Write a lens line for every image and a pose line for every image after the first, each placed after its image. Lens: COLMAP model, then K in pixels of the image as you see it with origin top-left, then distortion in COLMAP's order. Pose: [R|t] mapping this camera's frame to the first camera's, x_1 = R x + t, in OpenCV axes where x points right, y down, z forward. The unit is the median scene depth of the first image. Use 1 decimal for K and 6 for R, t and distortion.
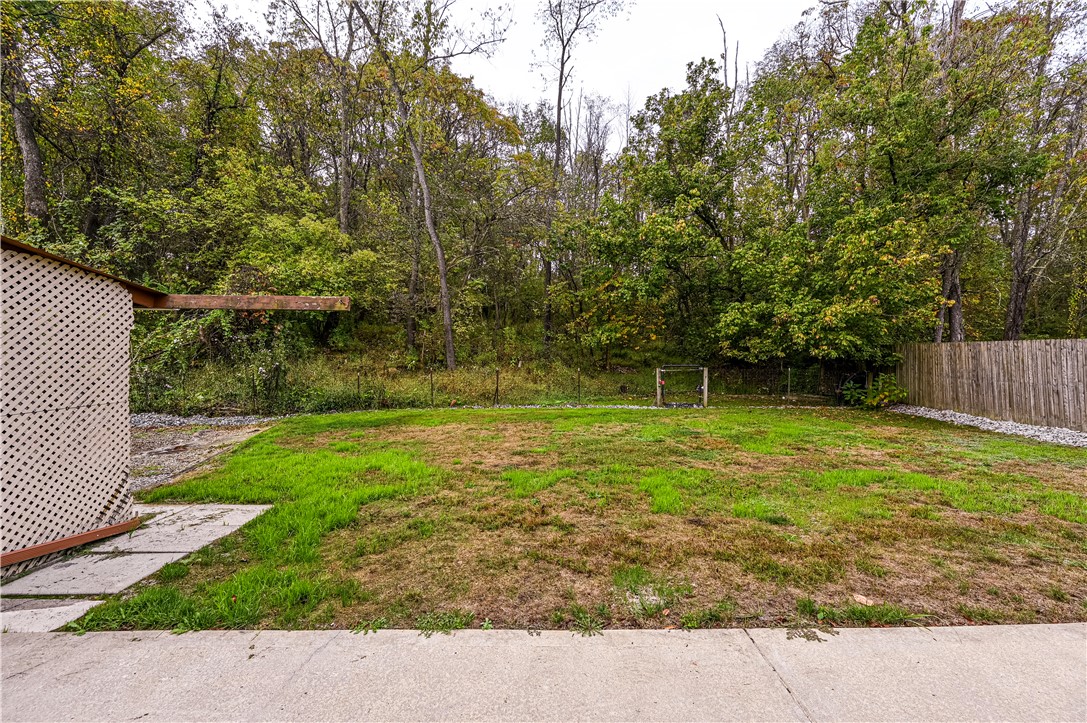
lens RADIAL K [[436.5, 0, 542.4], [0, 436.5, 359.8], [0, 0, 1]] dist [0.000149, 0.000040]
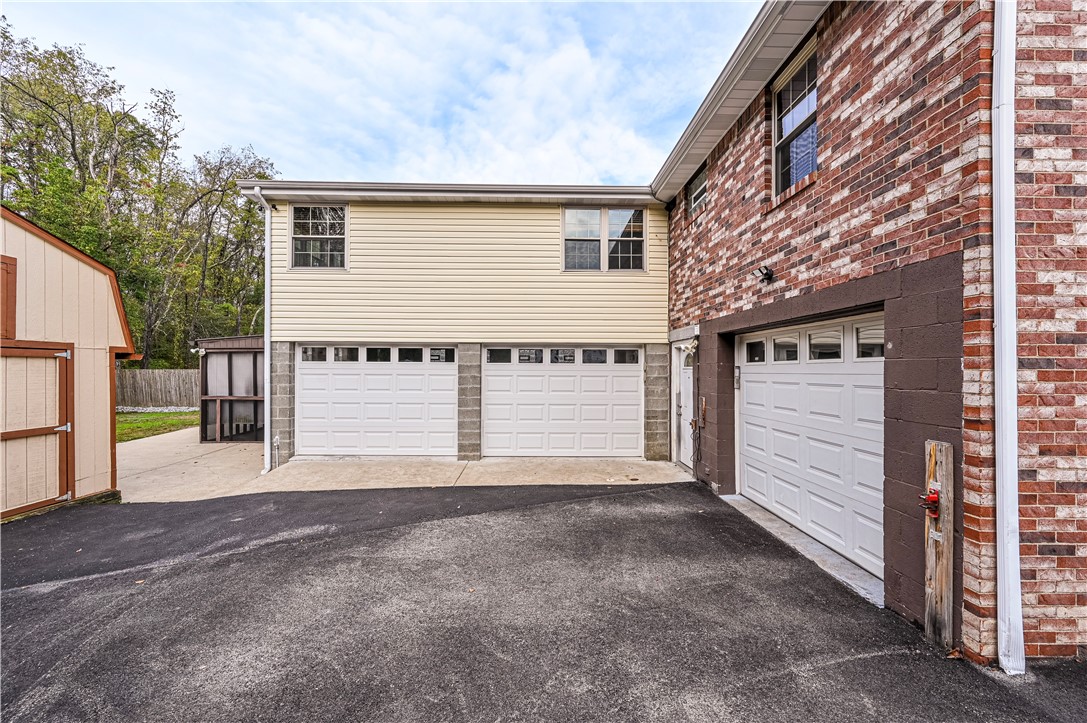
lens RADIAL K [[436.5, 0, 542.3], [0, 436.5, 368.7], [0, 0, 1]] dist [0.000149, 0.000040]
pose [[-0.003778, 0.004539, 0.999983, -0.972684], [0.005165, 0.999976, -0.004519, -0.025316], [-0.999980, 0.005148, -0.003801, -0.822380]]
